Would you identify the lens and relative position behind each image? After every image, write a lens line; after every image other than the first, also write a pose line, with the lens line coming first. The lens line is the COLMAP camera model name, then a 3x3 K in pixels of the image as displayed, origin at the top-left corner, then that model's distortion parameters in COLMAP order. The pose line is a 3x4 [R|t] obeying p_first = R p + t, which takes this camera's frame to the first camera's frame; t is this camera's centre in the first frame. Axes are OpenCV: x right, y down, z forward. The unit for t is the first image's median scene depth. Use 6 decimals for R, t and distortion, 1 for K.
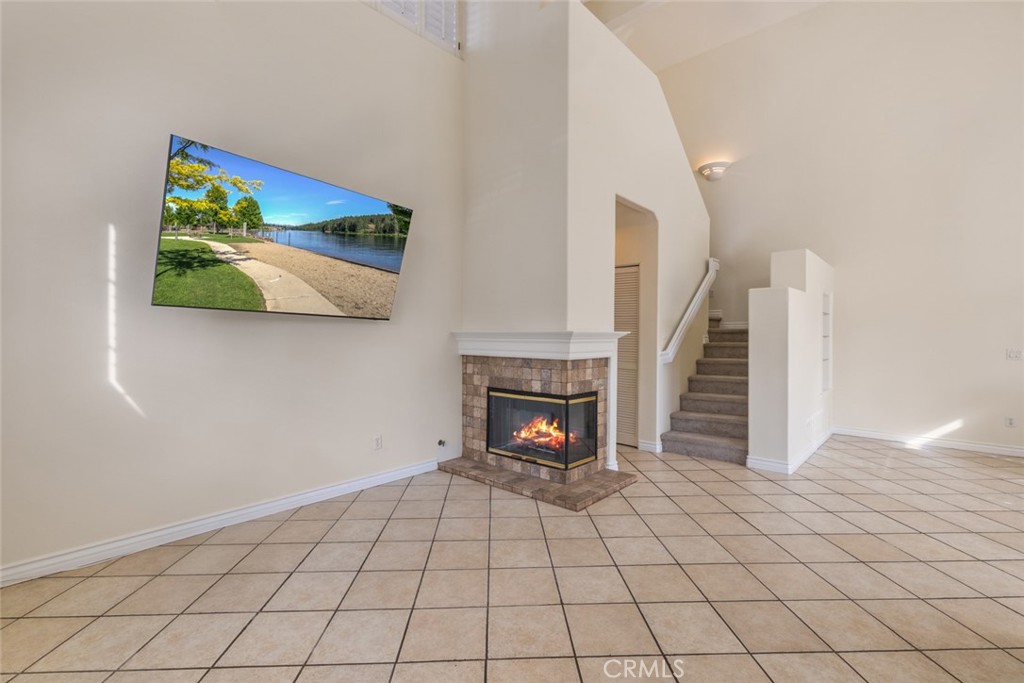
lens RADIAL K [[456.2, 0, 511.2], [0, 456.2, 336.1], [0, 0, 1]] dist [-0.001419, -0.000225]
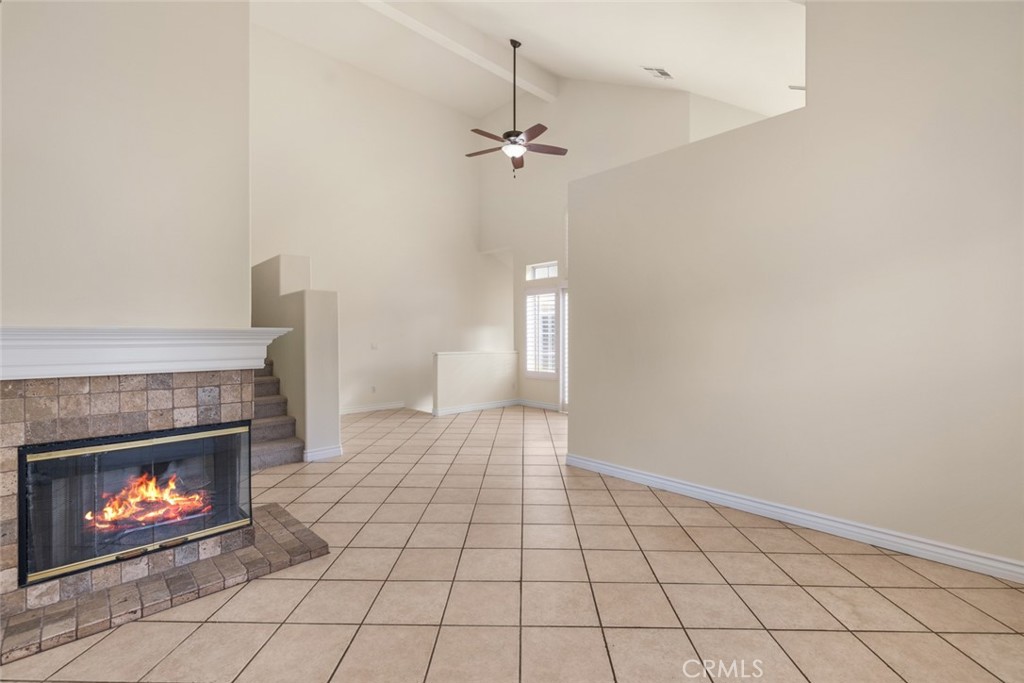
lens RADIAL K [[456.2, 0, 511.2], [0, 456.2, 336.1], [0, 0, 1]] dist [-0.001419, -0.000225]
pose [[0.053302, -0.004659, 0.998568, -0.506089], [0.004685, 0.999979, 0.004415, 0.000536], [-0.998567, 0.004443, 0.053323, 0.502998]]
